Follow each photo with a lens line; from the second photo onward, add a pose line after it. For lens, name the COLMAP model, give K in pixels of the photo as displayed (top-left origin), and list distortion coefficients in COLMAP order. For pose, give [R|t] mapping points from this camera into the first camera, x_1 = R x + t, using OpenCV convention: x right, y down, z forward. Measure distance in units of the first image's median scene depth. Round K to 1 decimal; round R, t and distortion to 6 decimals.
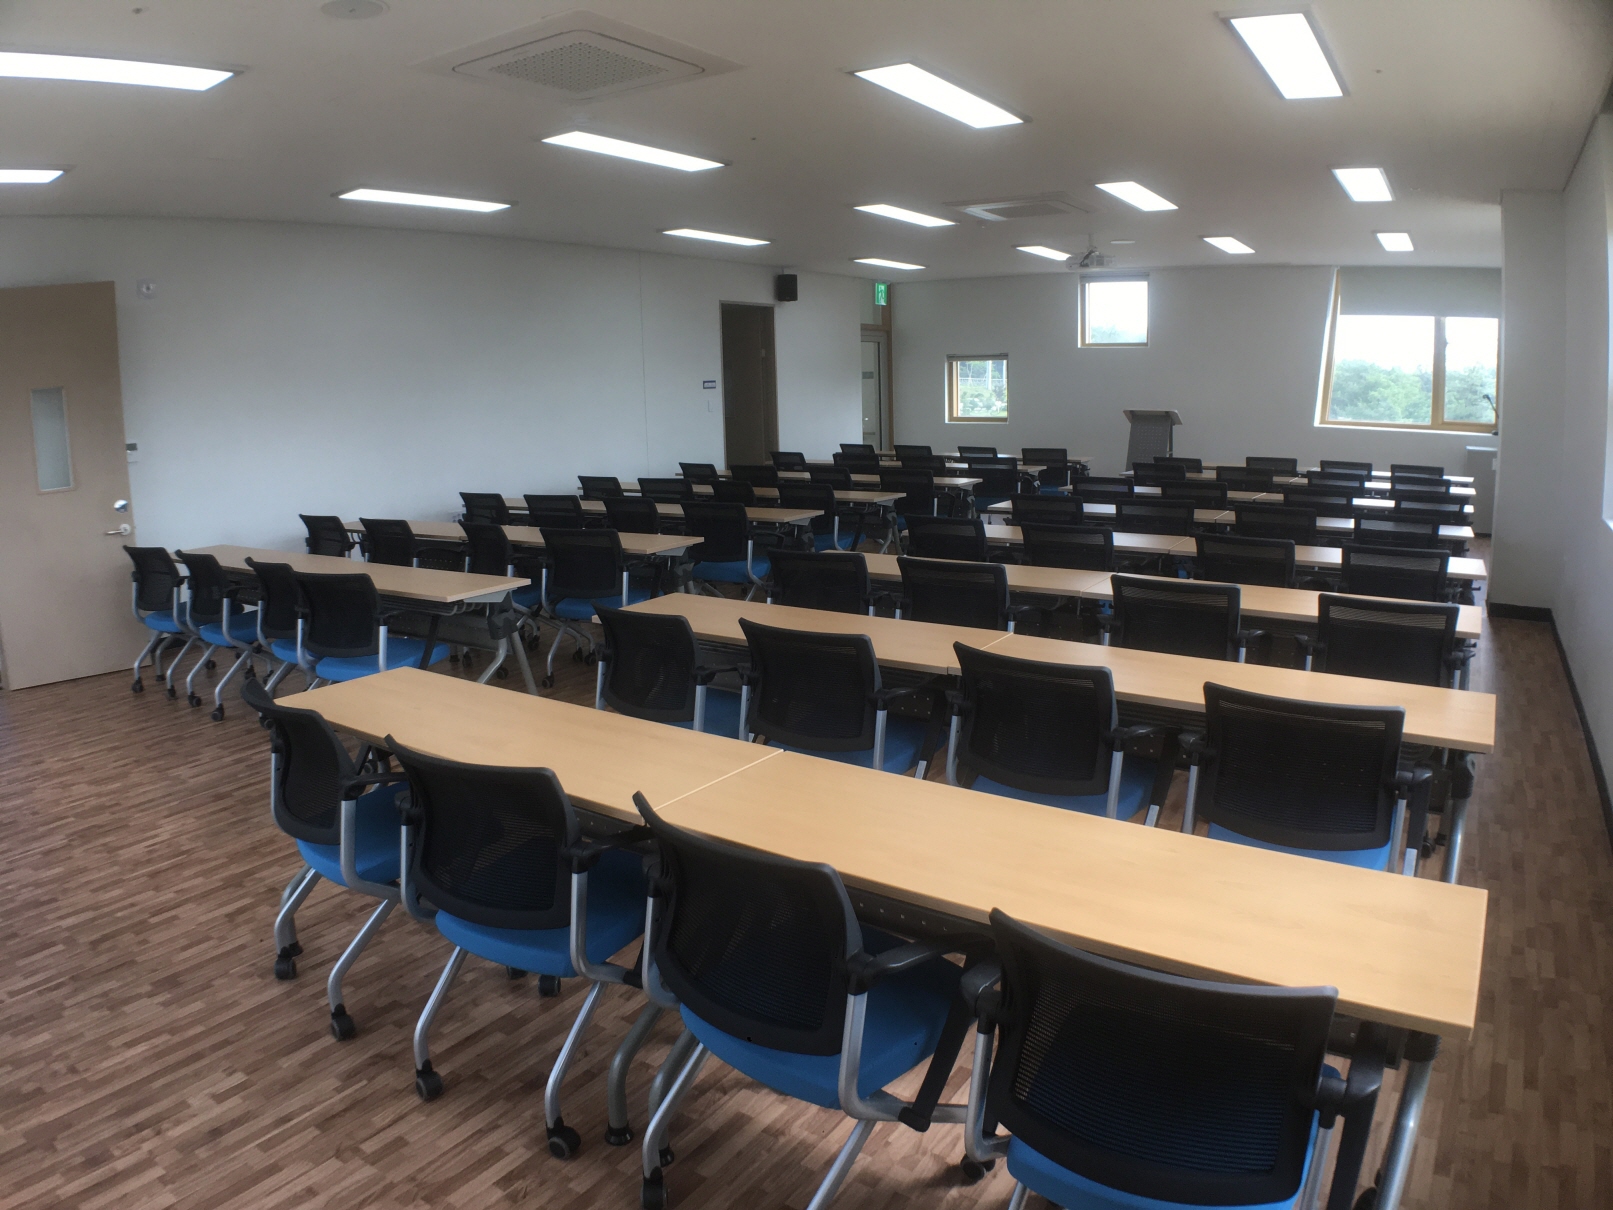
lens RADIAL K [[1065.9, 0, 809.4], [0, 1065.9, 618.9], [0, 0, 1]] dist [-0.193590, 0.029051]
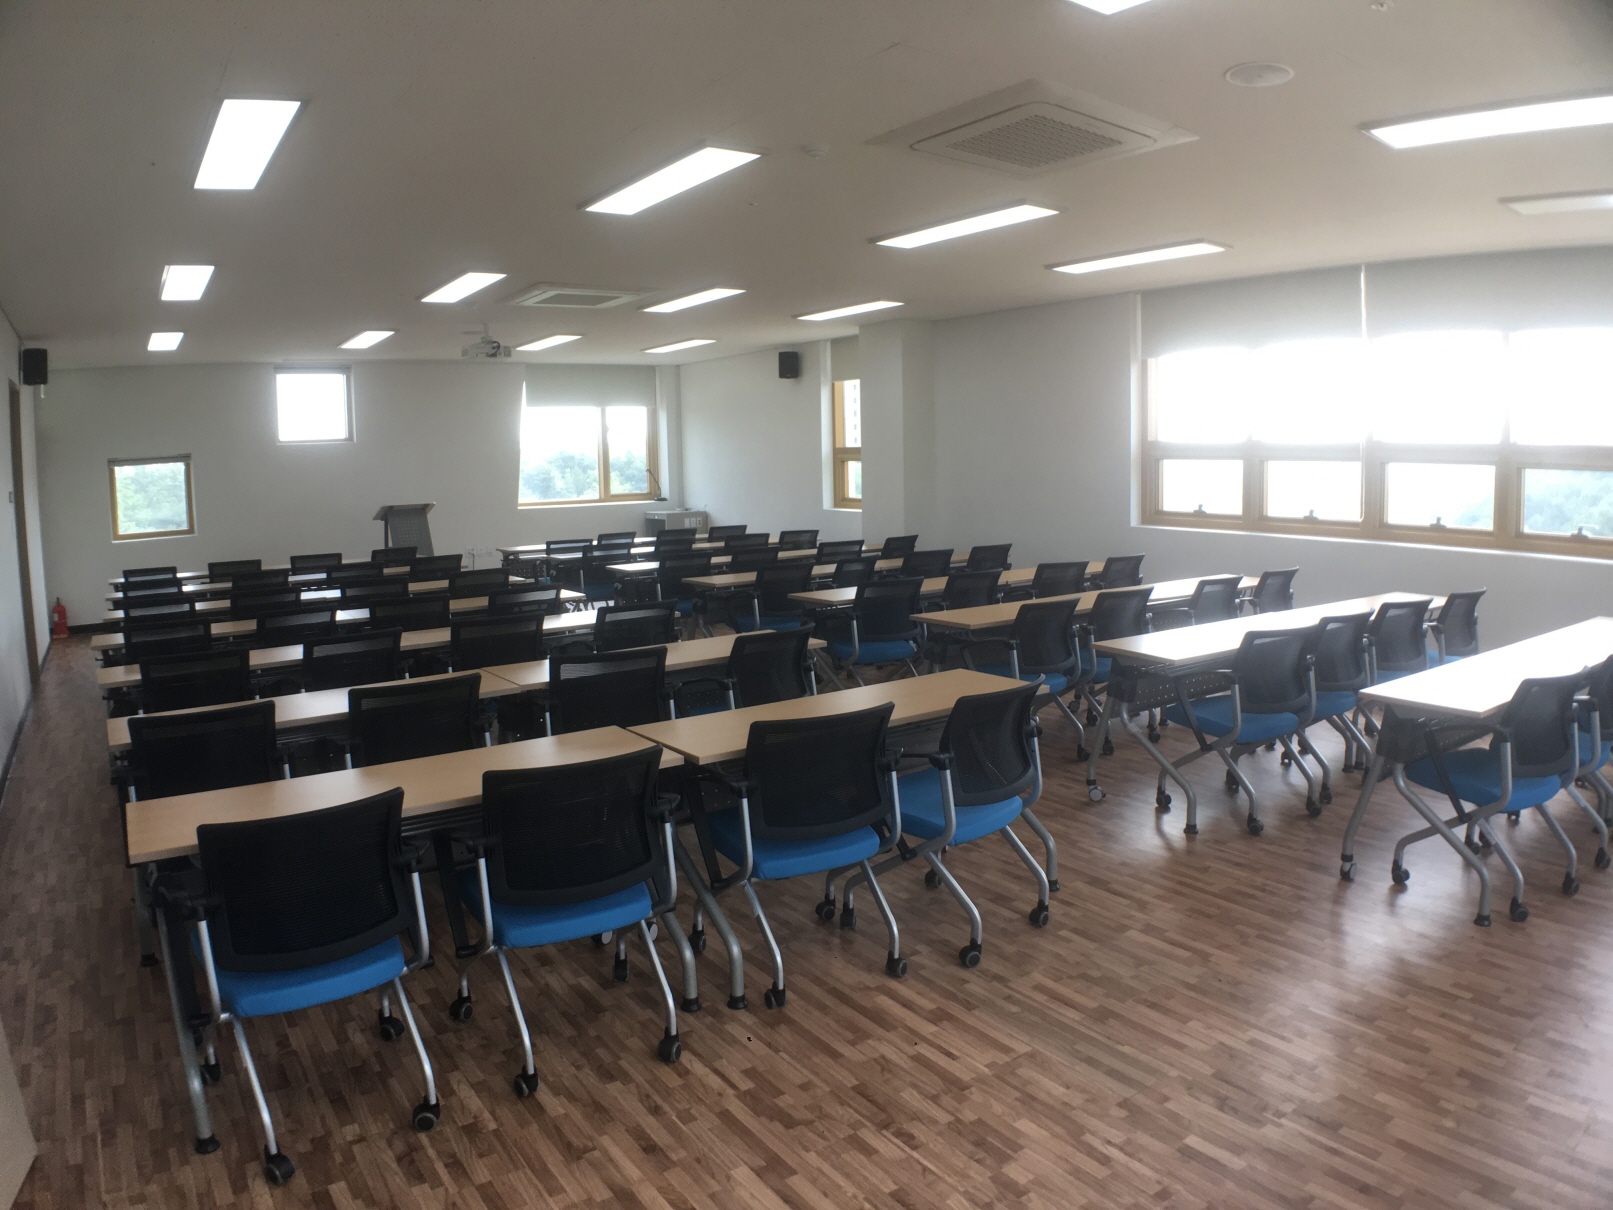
lens RADIAL K [[1119.7, 0, 806.5], [0, 1119.7, 605.0], [0, 0, 1]] dist [-0.184381, -0.000657]
pose [[0.385933, -0.109813, 0.915968, -0.523369], [0.218080, 0.975609, 0.025078, -0.063281], [-0.896380, 0.190076, 0.400468, 0.331116]]
